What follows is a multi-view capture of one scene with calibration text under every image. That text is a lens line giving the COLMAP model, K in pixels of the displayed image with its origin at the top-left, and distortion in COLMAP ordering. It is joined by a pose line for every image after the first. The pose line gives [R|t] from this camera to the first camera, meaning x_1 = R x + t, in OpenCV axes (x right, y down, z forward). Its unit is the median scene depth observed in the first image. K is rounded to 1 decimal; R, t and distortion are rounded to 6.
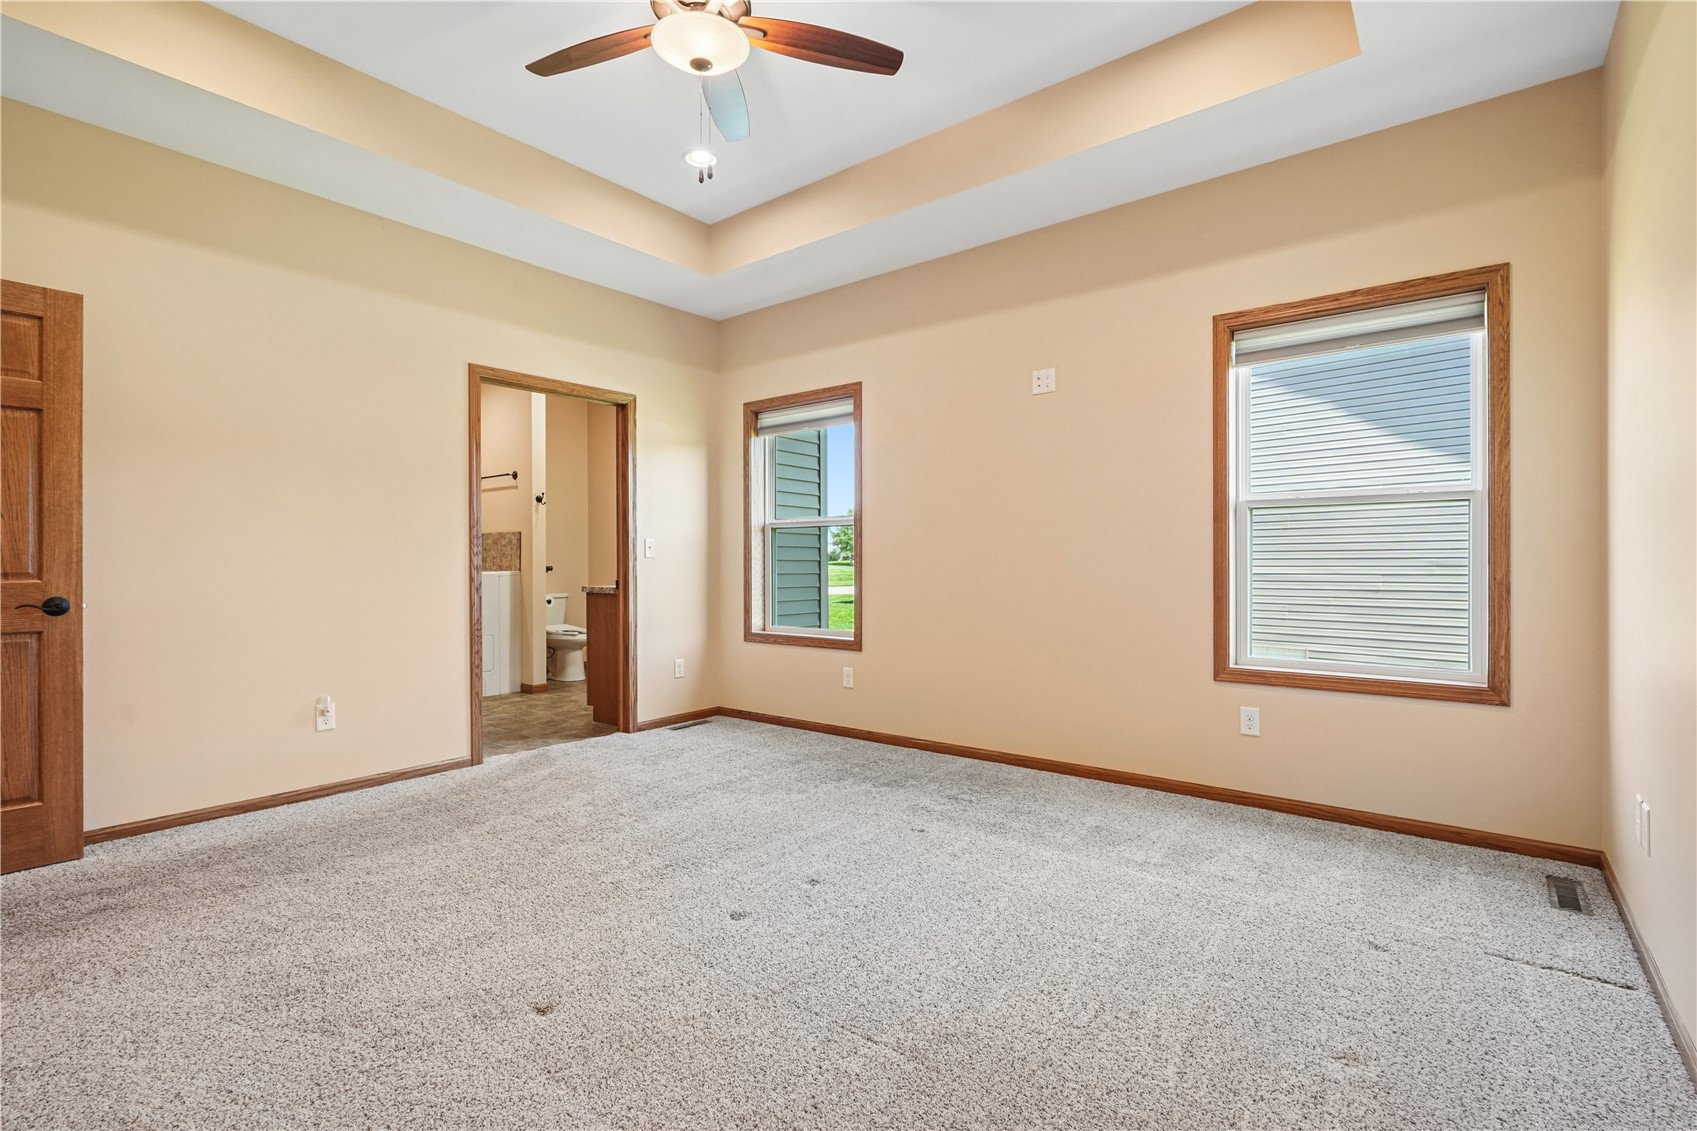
lens RADIAL K [[789.7, 0, 848.5], [0, 789.7, 565.5], [0, 0, 1]] dist [-0.001159, -0.000010]
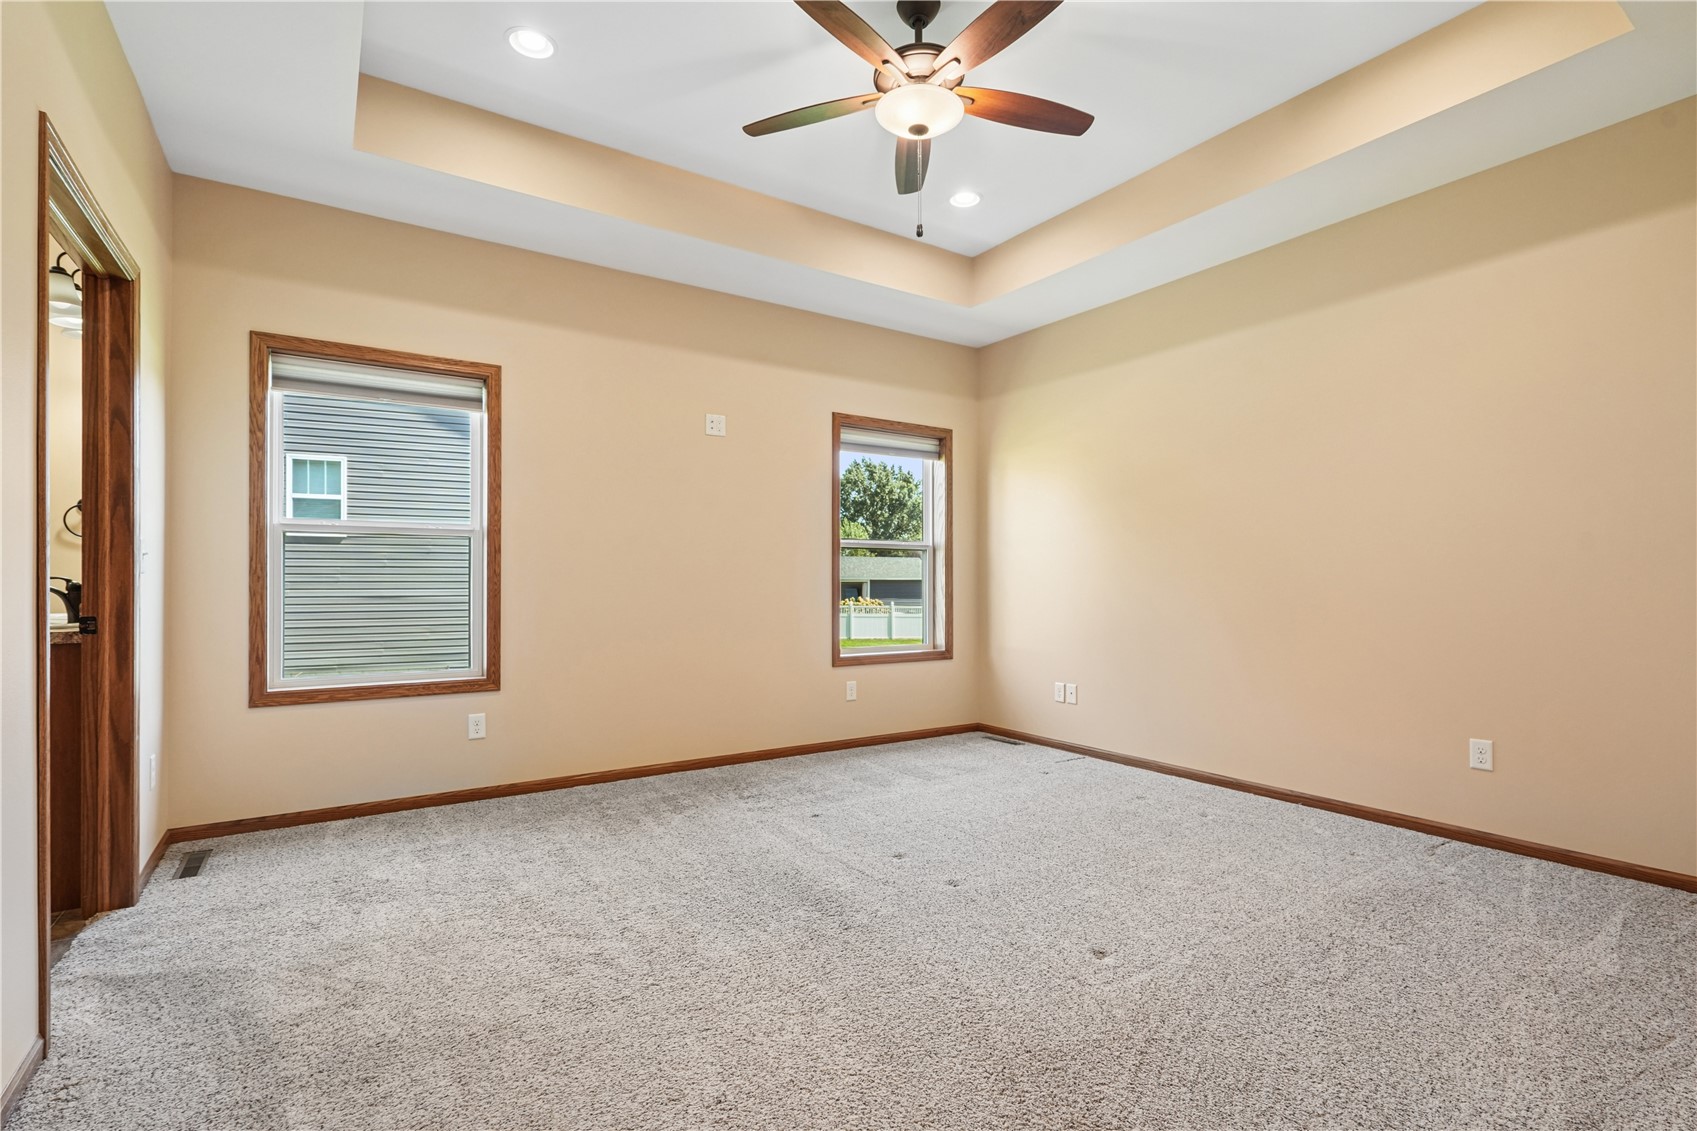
lens RADIAL K [[781.8, 0, 842.8], [0, 781.8, 577.9], [0, 0, 1]] dist [-0.001765, -0.000095]
pose [[0.312923, 0.013714, 0.949679, -0.834154], [0.007120, 0.999834, -0.016784, 0.009057], [-0.949752, 0.012014, 0.312774, 0.515499]]
